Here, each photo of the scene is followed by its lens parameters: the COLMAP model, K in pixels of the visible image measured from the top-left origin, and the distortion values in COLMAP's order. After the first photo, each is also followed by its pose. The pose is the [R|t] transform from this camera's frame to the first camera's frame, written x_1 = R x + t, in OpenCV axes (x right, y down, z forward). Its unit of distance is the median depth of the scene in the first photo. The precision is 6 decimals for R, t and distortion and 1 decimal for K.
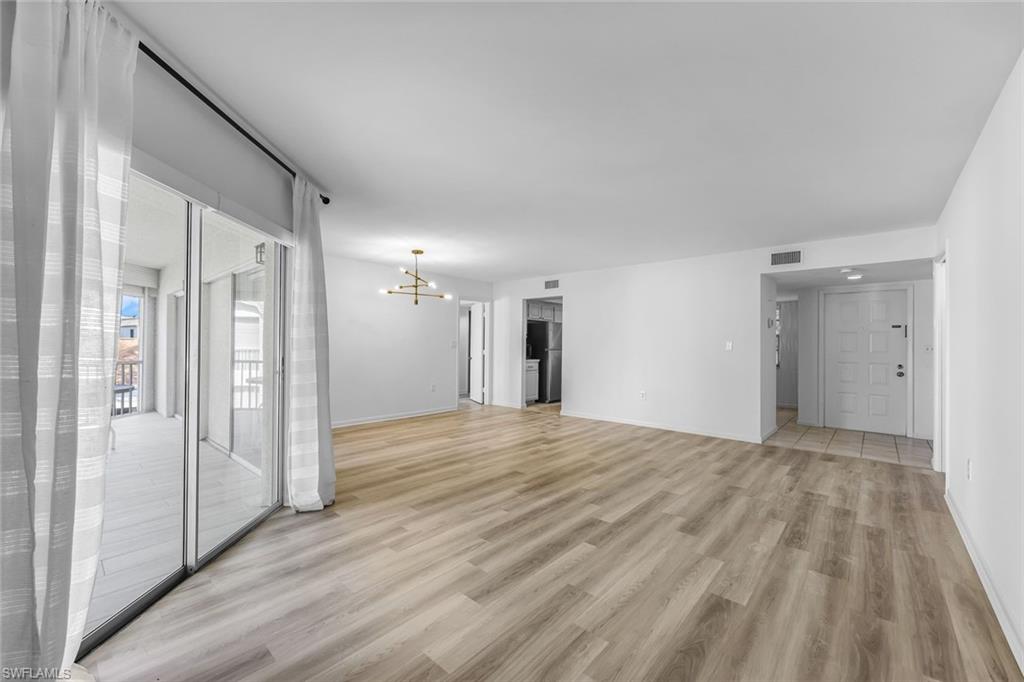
lens RADIAL K [[409.7, 0, 510.1], [0, 409.7, 342.3], [0, 0, 1]] dist [-0.001182, 0.000064]
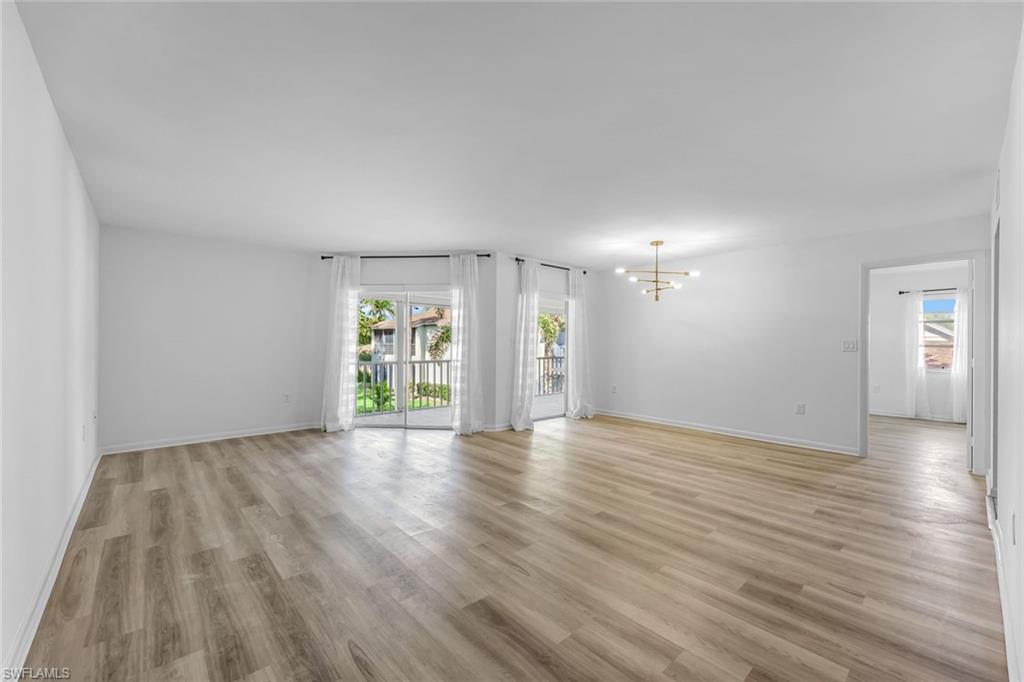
lens RADIAL K [[409.7, 0, 510.1], [0, 409.7, 342.3], [0, 0, 1]] dist [-0.001182, 0.000064]
pose [[-0.111444, -0.010520, -0.993715, 1.188669], [-0.000027, 0.999944, -0.010583, 0.016598], [0.993771, -0.001153, -0.111438, 1.293319]]
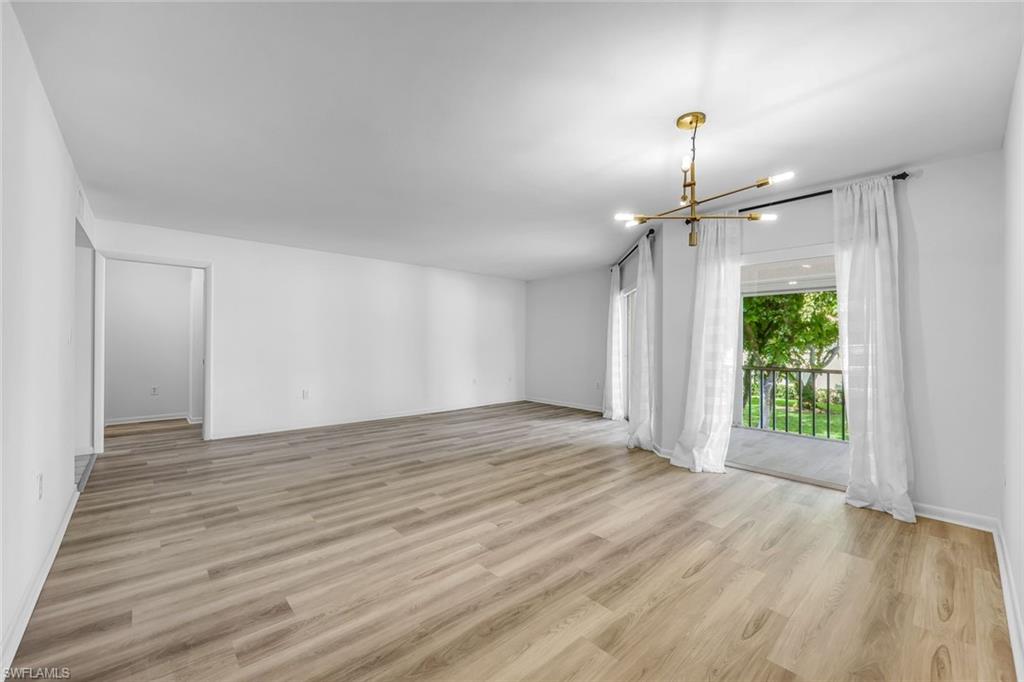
lens RADIAL K [[409.7, 0, 510.1], [0, 409.7, 342.3], [0, 0, 1]] dist [-0.001182, 0.000064]
pose [[-0.994101, -0.014839, 0.107438, -0.151397], [-0.015657, 0.999854, -0.006778, 0.021238], [-0.107321, -0.008420, -0.994189, 2.394409]]
